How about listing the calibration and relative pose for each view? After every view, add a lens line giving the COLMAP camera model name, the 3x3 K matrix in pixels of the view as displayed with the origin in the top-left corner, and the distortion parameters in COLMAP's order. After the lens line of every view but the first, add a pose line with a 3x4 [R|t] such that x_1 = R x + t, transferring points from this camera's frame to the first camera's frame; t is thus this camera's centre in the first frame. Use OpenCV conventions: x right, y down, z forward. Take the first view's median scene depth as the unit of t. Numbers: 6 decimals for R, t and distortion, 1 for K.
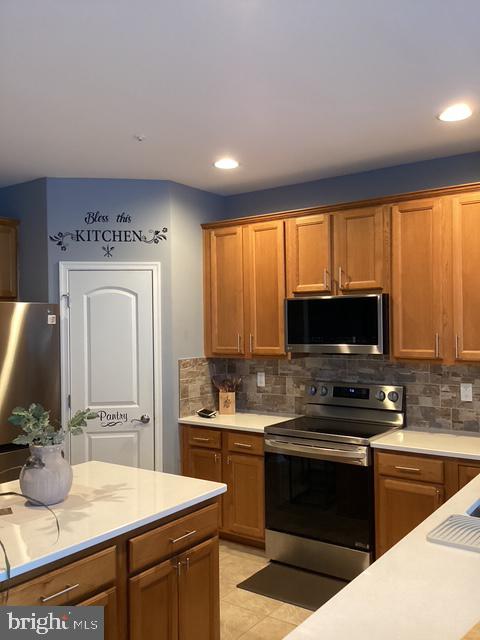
lens RADIAL K [[568.3, 0, 240.2], [0, 568.3, 322.3], [0, 0, 1]] dist [0.041142, -0.048047]
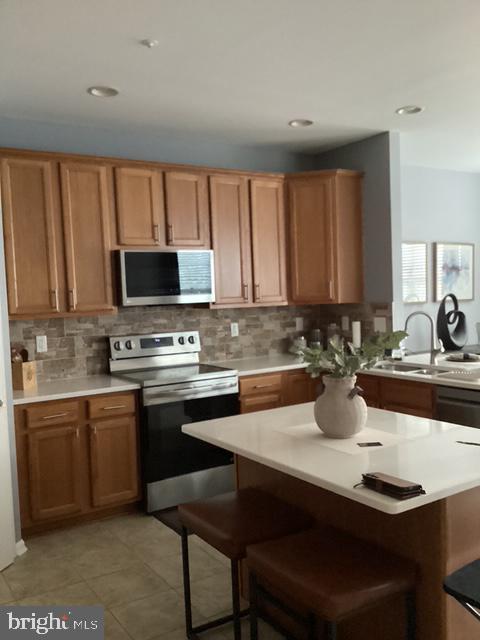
lens RADIAL K [[568.3, 0, 239.8], [0, 568.3, 320.1], [0, 0, 1]] dist [0.041142, -0.048047]
pose [[0.377907, -0.052404, 0.924359, -0.685195], [0.026272, 0.998602, 0.045873, 0.034481], [-0.925471, 0.006949, 0.378755, 0.417322]]
